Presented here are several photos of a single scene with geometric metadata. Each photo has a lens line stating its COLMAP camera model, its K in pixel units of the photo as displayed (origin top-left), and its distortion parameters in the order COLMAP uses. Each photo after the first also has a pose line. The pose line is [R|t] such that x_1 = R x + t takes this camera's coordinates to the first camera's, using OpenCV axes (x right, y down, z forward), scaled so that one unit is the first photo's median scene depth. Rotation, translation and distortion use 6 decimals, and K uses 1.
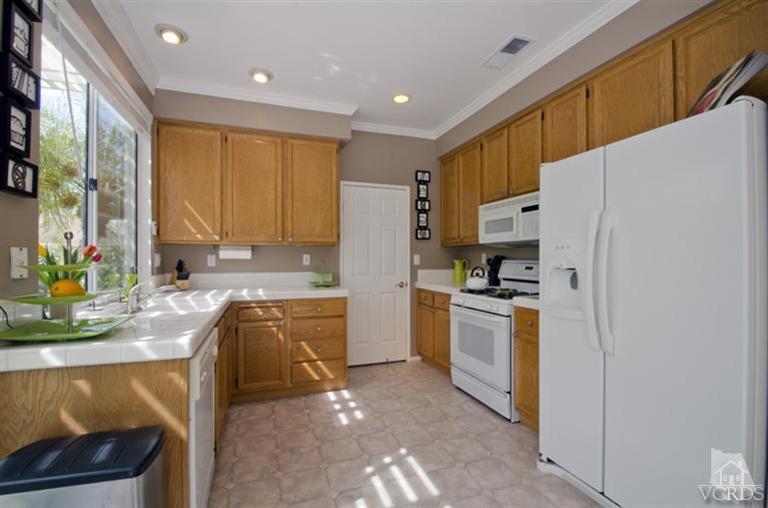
lens RADIAL K [[343.6, 0, 379.1], [0, 343.6, 261.8], [0, 0, 1]] dist [0.000138, -0.000351]
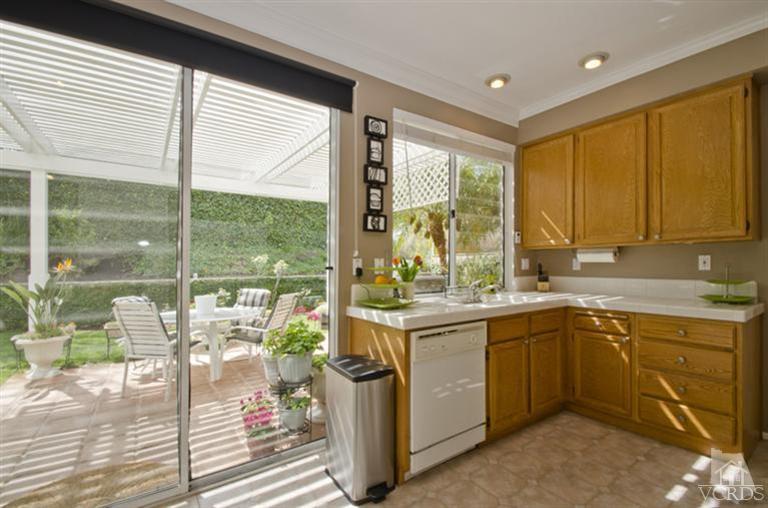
lens RADIAL K [[343.6, 0, 379.1], [0, 343.6, 261.8], [0, 0, 1]] dist [0.000138, -0.000351]
pose [[0.267178, -0.007153, -0.963621, 0.361265], [-0.000584, 0.999971, -0.007585, -0.003696], [0.963647, 0.002590, 0.267166, 0.205111]]
